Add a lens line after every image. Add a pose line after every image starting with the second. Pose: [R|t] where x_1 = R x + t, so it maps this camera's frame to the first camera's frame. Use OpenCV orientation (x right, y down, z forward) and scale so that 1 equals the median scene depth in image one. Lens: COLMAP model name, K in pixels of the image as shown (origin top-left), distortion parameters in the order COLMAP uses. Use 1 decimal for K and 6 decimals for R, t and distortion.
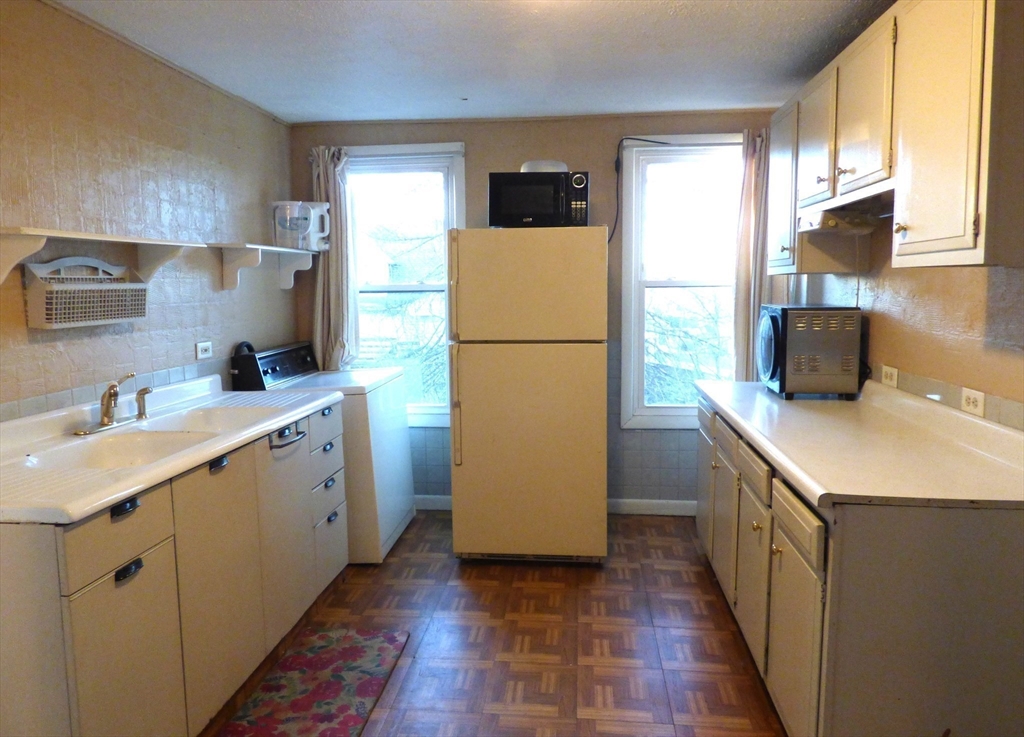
lens RADIAL K [[650.8, 0, 517.2], [0, 650.8, 350.7], [0, 0, 1]] dist [-0.000281, 0.000056]
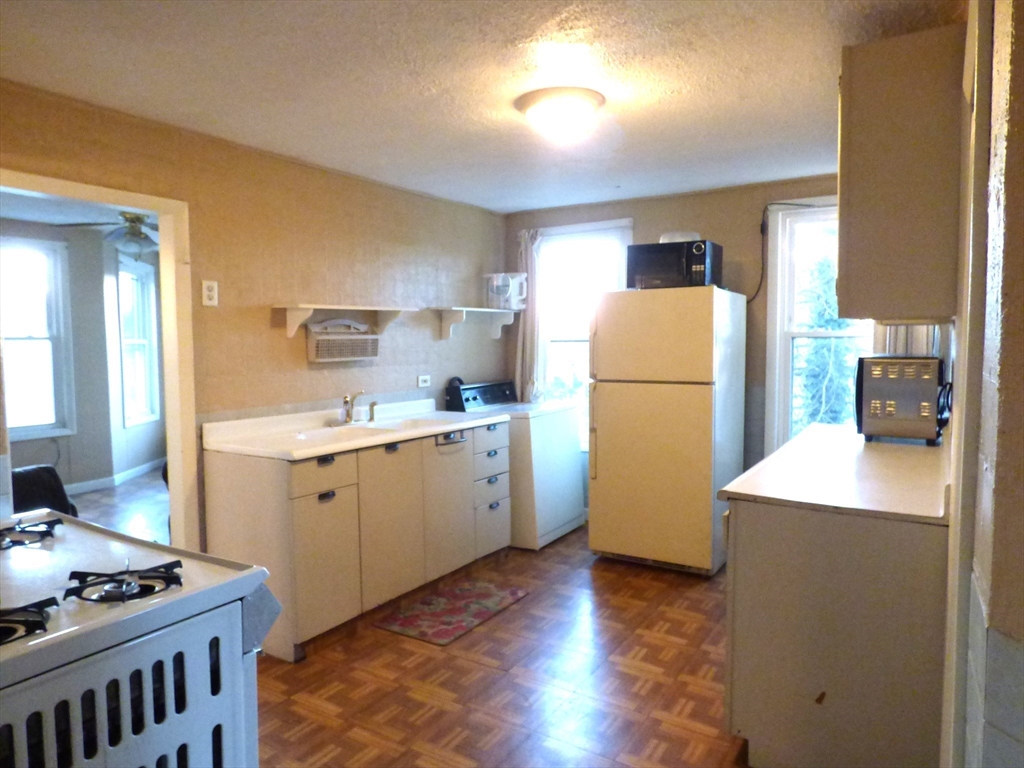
lens RADIAL K [[651.0, 0, 530.9], [0, 651.0, 380.5], [0, 0, 1]] dist [-0.000074, 0.000521]
pose [[0.904193, 0.027743, -0.426221, 0.352335], [-0.041151, 0.998905, -0.022279, 0.020683], [0.425136, 0.037684, 0.904345, -0.207759]]
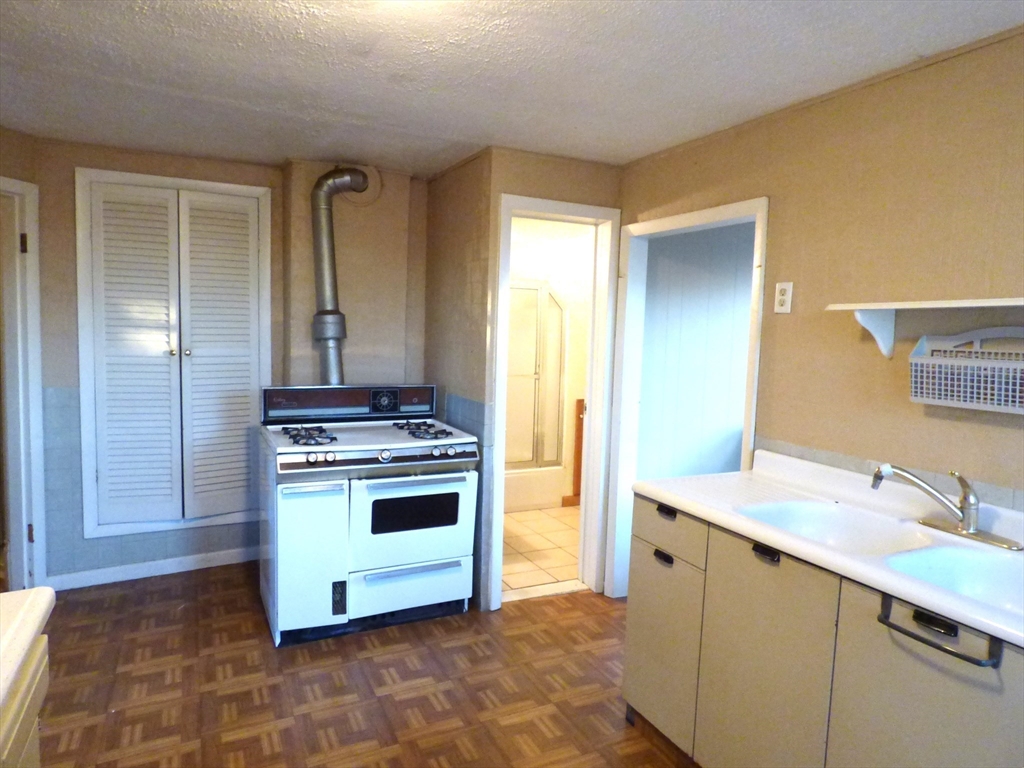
lens RADIAL K [[651.0, 0, 530.9], [0, 651.0, 380.5], [0, 0, 1]] dist [-0.000074, 0.000521]
pose [[-0.840926, 0.026261, -0.540513, 0.198065], [-0.077024, 0.982844, 0.167585, -0.126135], [0.535641, 0.182559, -0.824476, 1.017695]]
